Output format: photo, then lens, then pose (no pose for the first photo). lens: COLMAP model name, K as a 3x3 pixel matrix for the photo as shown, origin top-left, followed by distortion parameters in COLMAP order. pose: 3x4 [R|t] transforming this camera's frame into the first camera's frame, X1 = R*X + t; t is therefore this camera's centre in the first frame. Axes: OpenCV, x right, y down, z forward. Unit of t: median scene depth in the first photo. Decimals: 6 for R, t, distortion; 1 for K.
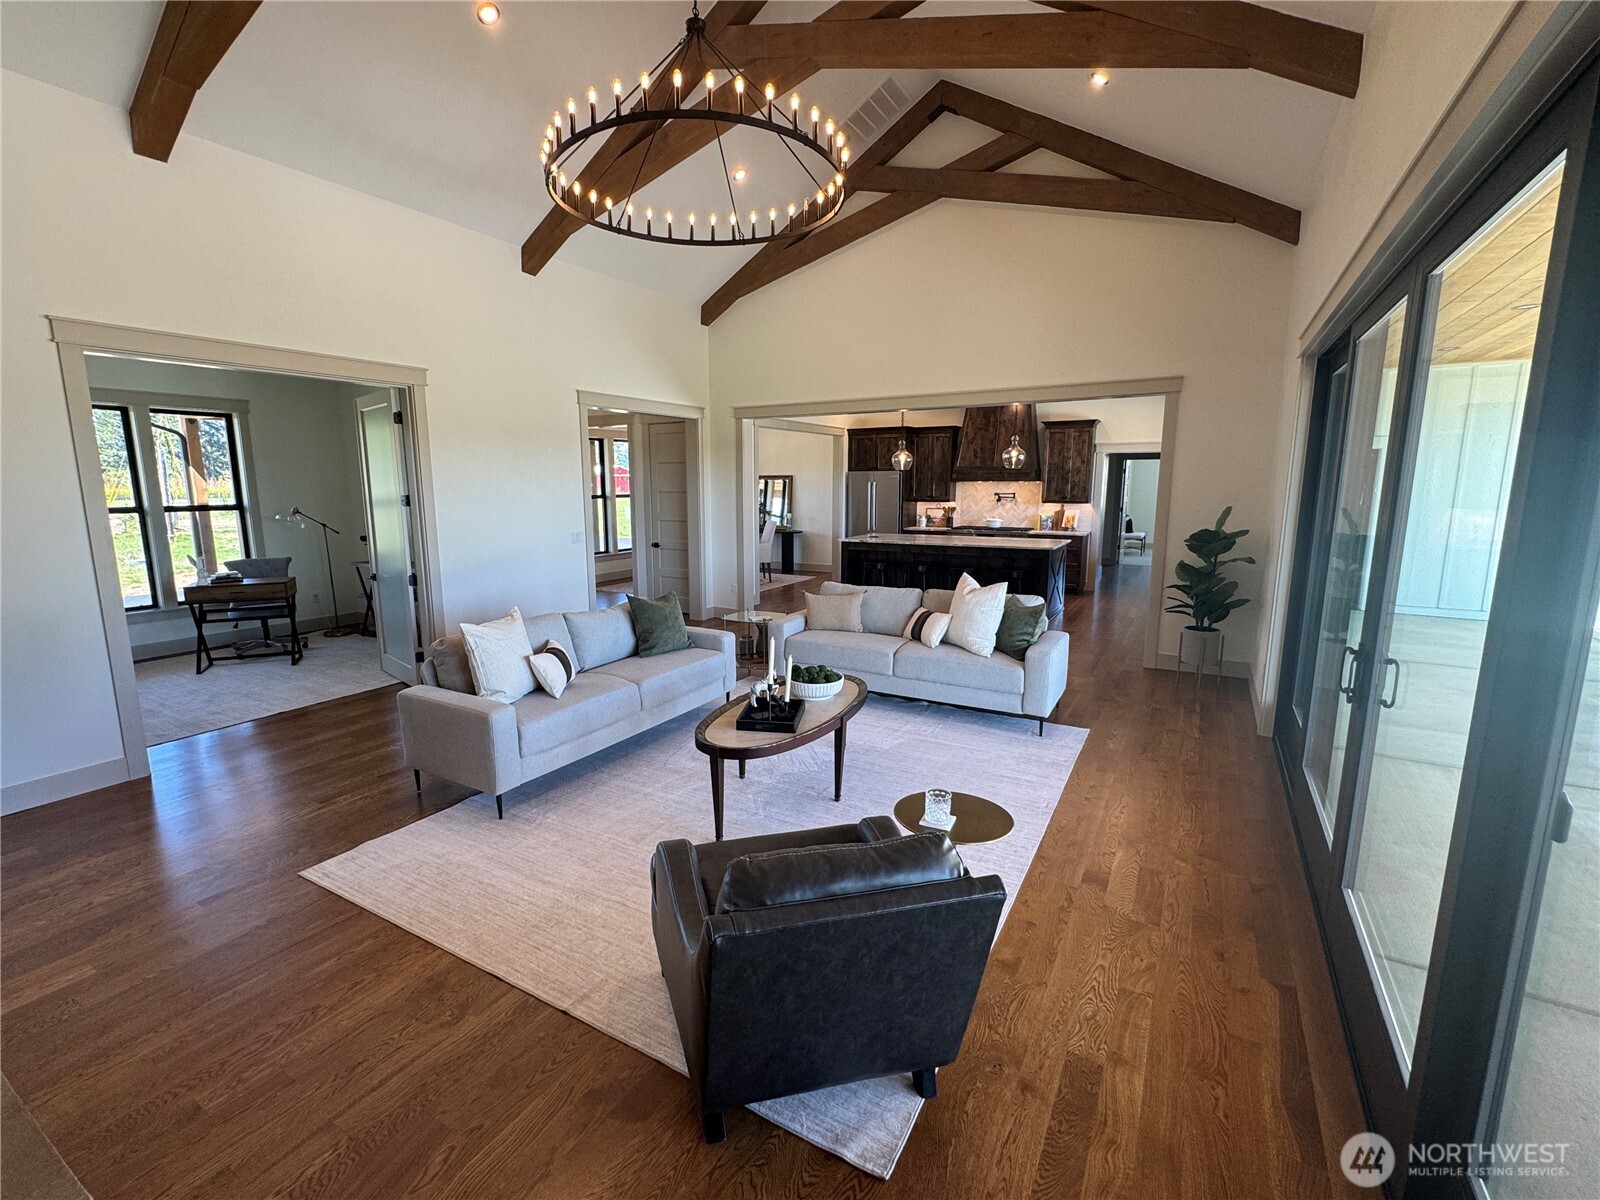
lens RADIAL K [[711.6, 0, 777.9], [0, 711.6, 599.8], [0, 0, 1]] dist [-0.003002, -0.000223]
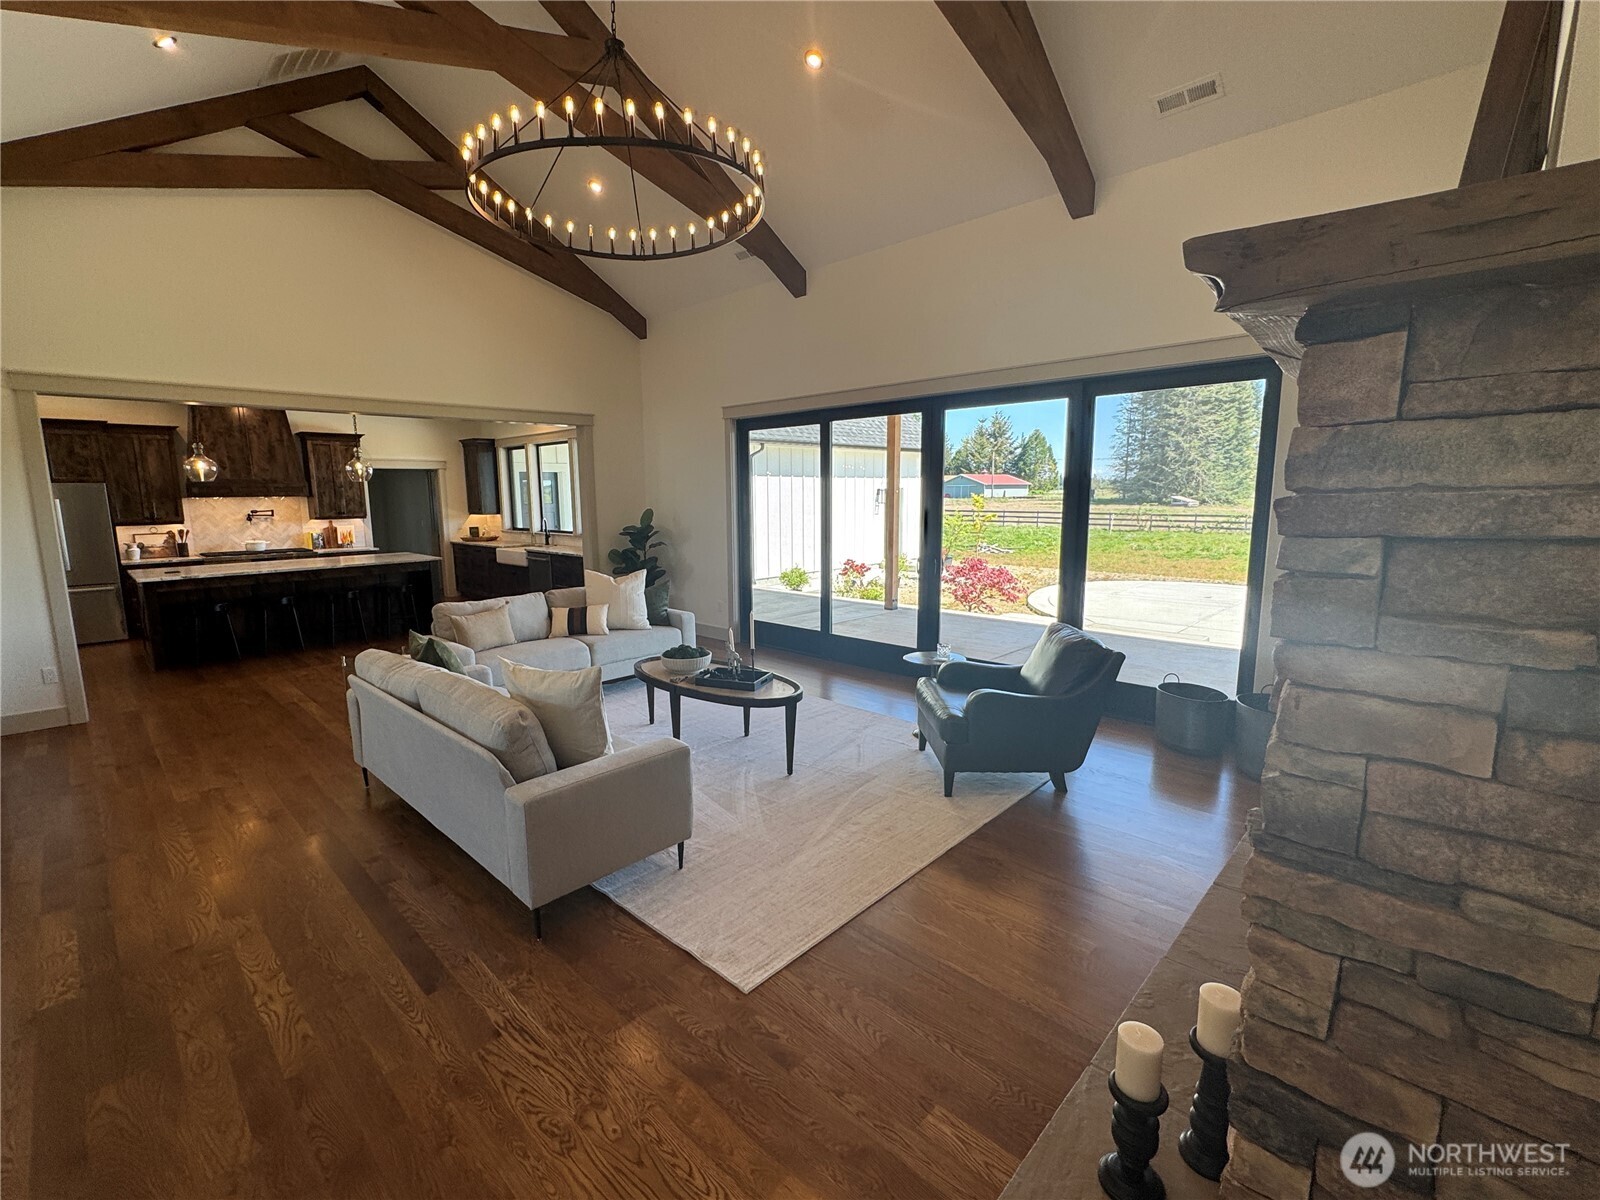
lens RADIAL K [[711.6, 0, 777.9], [0, 711.6, 599.8], [0, 0, 1]] dist [-0.003002, -0.000223]
pose [[0.238559, -0.146734, 0.959979, -0.390134], [0.170532, 0.979488, 0.107338, -0.031283], [-0.956038, 0.138101, 0.258689, 0.205034]]
